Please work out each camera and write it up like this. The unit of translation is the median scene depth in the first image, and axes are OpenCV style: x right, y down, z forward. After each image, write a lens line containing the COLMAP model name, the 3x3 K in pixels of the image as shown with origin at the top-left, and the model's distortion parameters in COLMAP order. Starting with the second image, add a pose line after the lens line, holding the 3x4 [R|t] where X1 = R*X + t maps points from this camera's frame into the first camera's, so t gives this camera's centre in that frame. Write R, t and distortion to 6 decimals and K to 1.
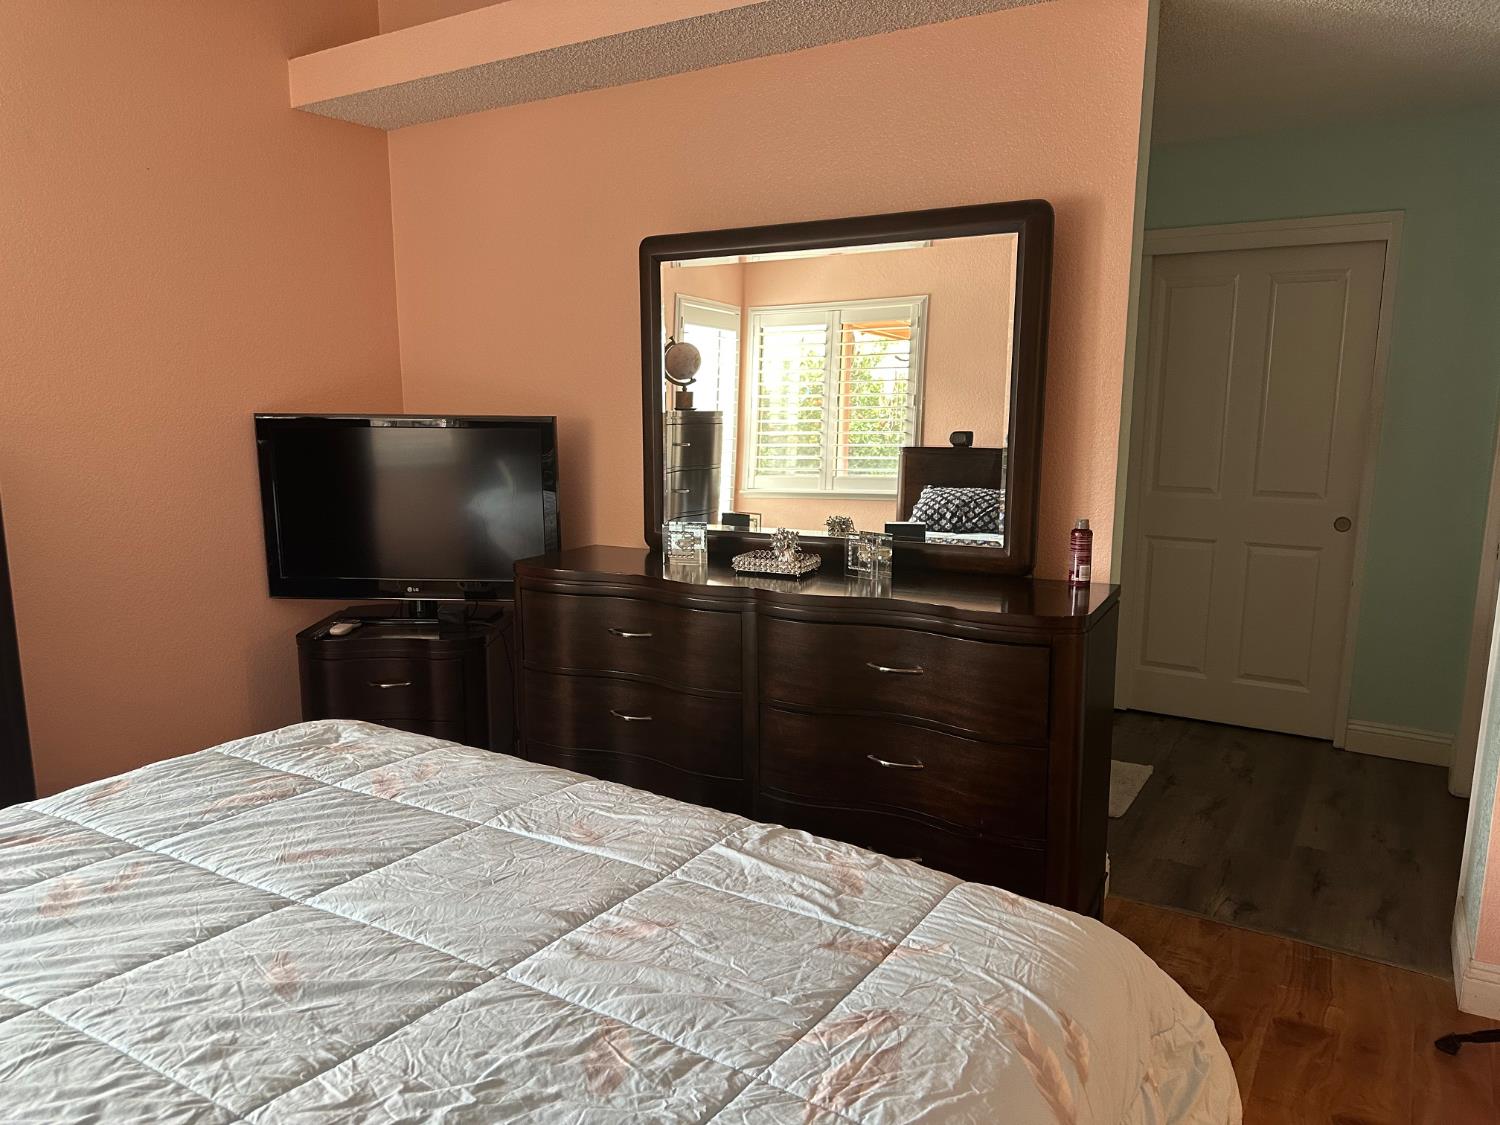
lens RADIAL K [[1063.0, 0, 736.6], [0, 1063.0, 580.5], [0, 0, 1]] dist [0.083139, -0.074633]
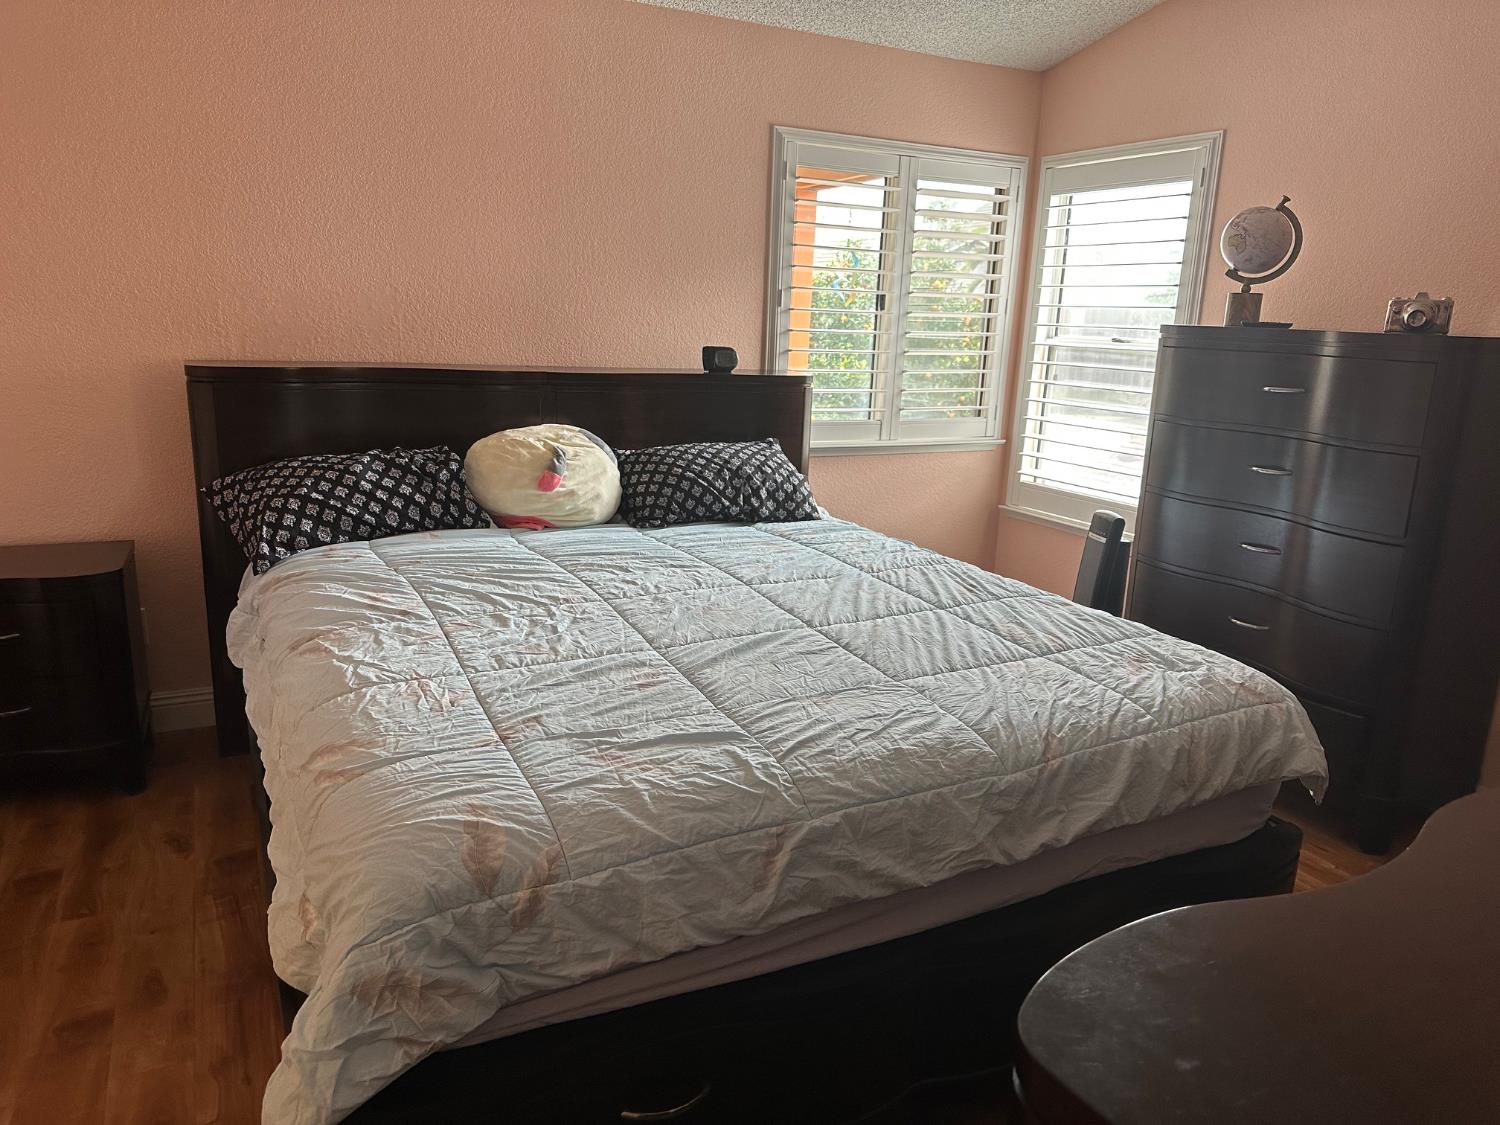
lens RADIAL K [[1059.6, 0, 750.0], [0, 1059.6, 562.5], [0, 0, 1]] dist [0.155608, -0.288713]
pose [[-0.512885, 0.186863, -0.837873, 0.833081], [-0.182517, 0.929971, 0.319127, -0.243285], [0.838830, 0.316601, -0.442863, 1.440433]]
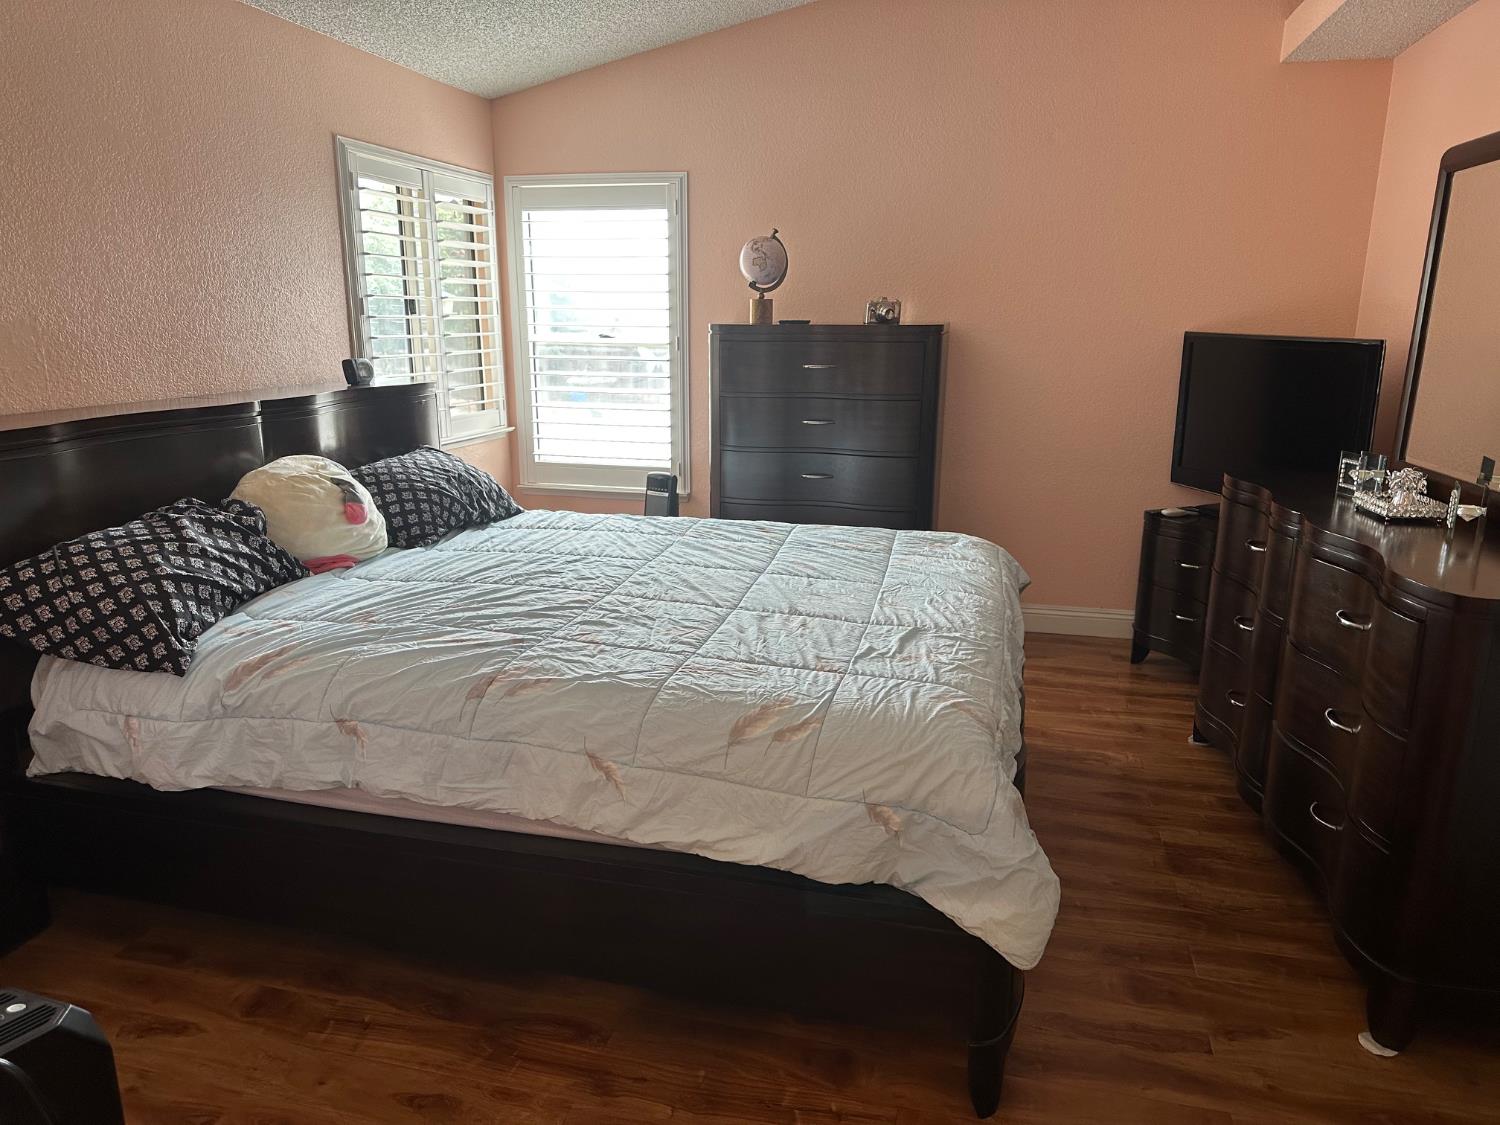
lens RADIAL K [[1063.0, 0, 736.6], [0, 1063.0, 580.5], [0, 0, 1]] dist [0.083139, -0.074633]
pose [[0.314229, 0.240525, -0.918372, 1.282145], [-0.174019, 0.965575, 0.193346, -0.059995], [0.933262, 0.099059, 0.345267, 0.247729]]
